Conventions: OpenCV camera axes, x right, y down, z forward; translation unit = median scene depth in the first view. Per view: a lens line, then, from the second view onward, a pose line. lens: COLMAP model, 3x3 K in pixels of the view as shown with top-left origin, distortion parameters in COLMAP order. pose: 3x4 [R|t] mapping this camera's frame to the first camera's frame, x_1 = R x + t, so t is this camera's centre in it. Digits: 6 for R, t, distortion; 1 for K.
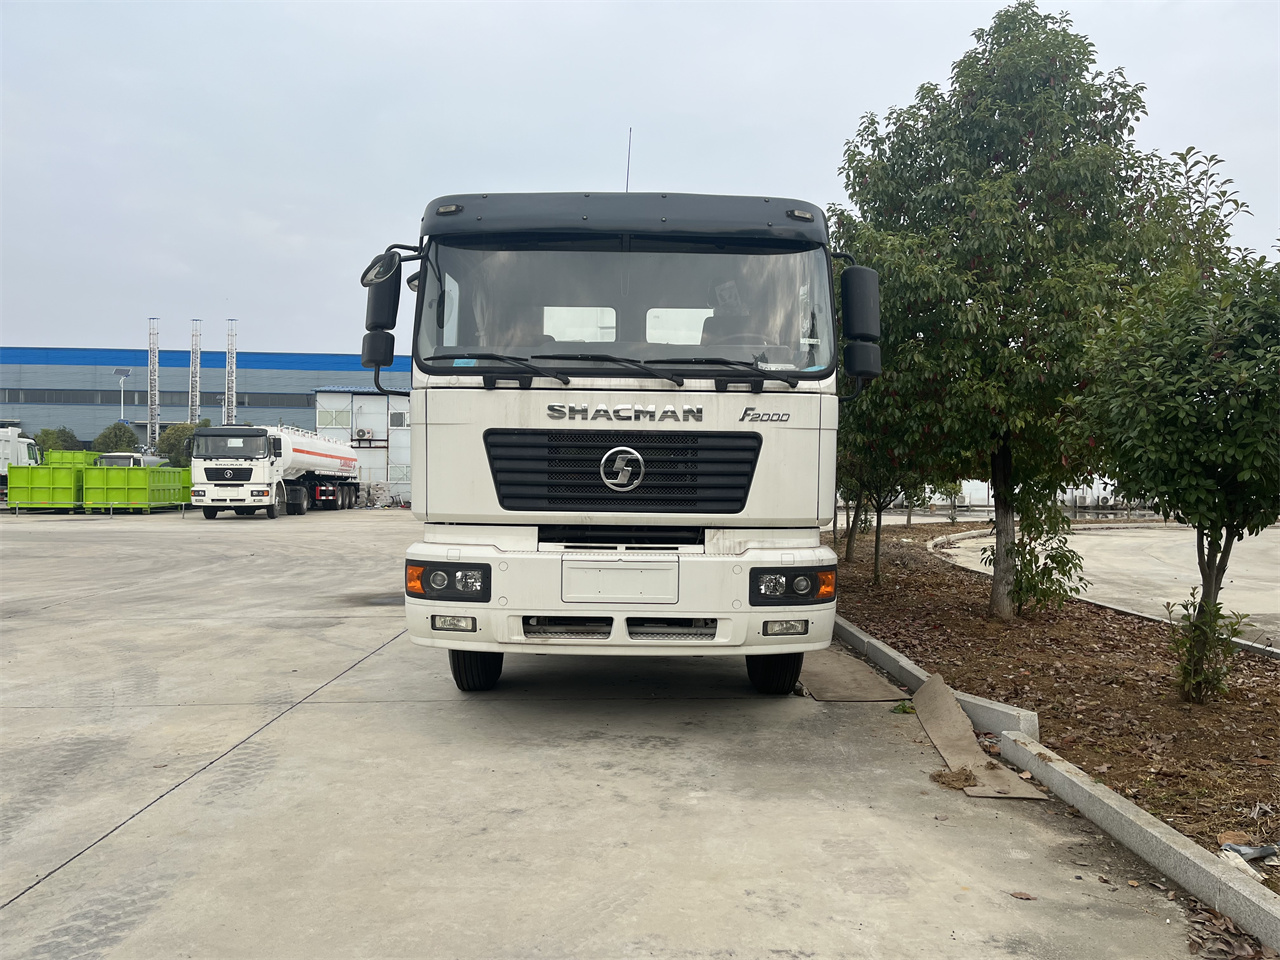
lens RADIAL K [[965.5, 0, 636.7], [0, 965.5, 477.6], [0, 0, 1]] dist [0.059962, -0.079083]
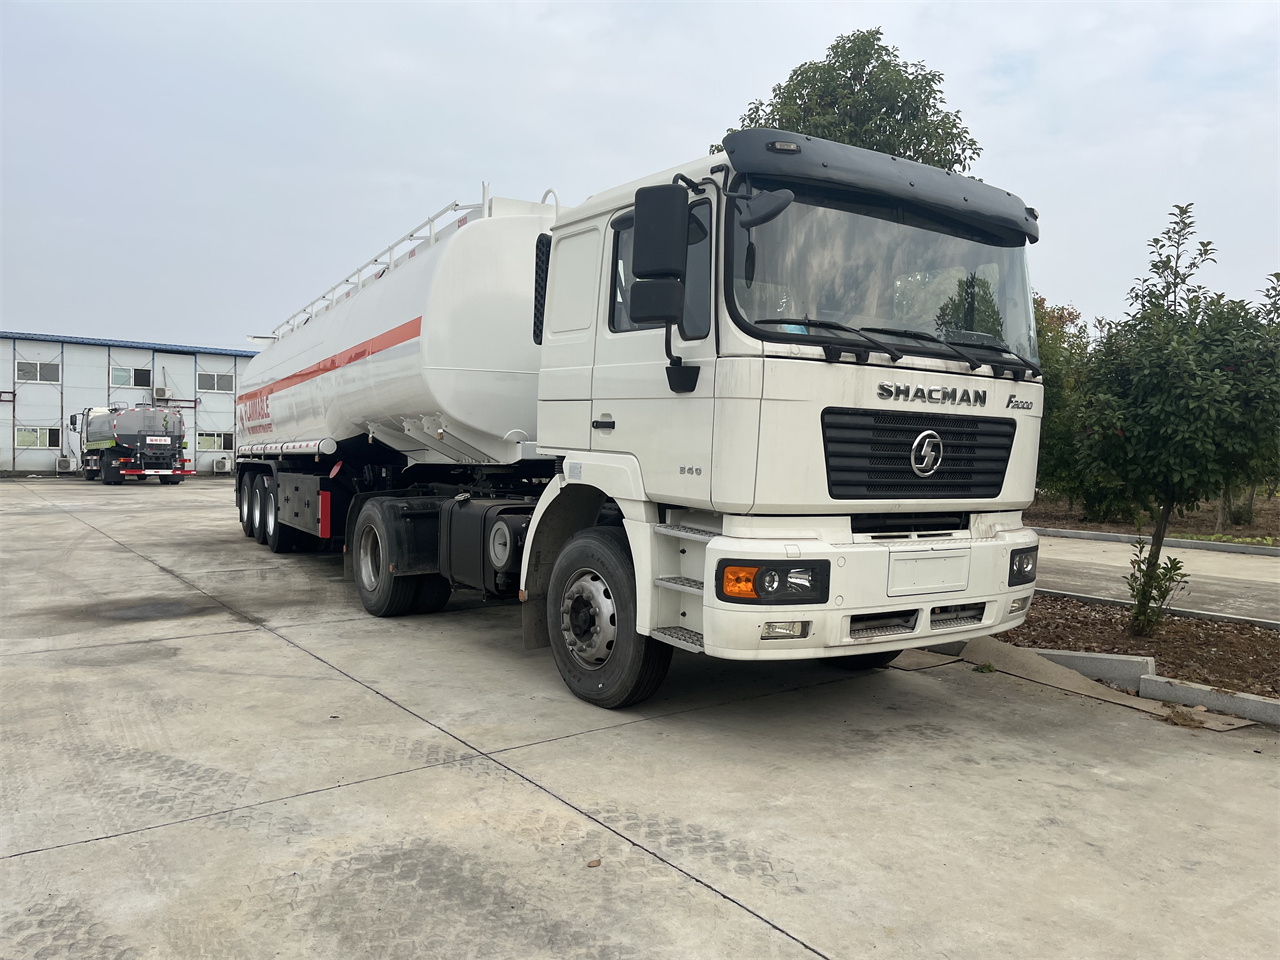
lens RADIAL K [[965.5, 0, 641.7], [0, 965.5, 484.3], [0, 0, 1]] dist [0.059962, -0.079083]
pose [[0.823904, -0.011130, 0.566620, -0.795296], [-0.011838, 0.999251, 0.036841, -0.010695], [-0.566605, -0.037061, 0.823156, 0.368524]]
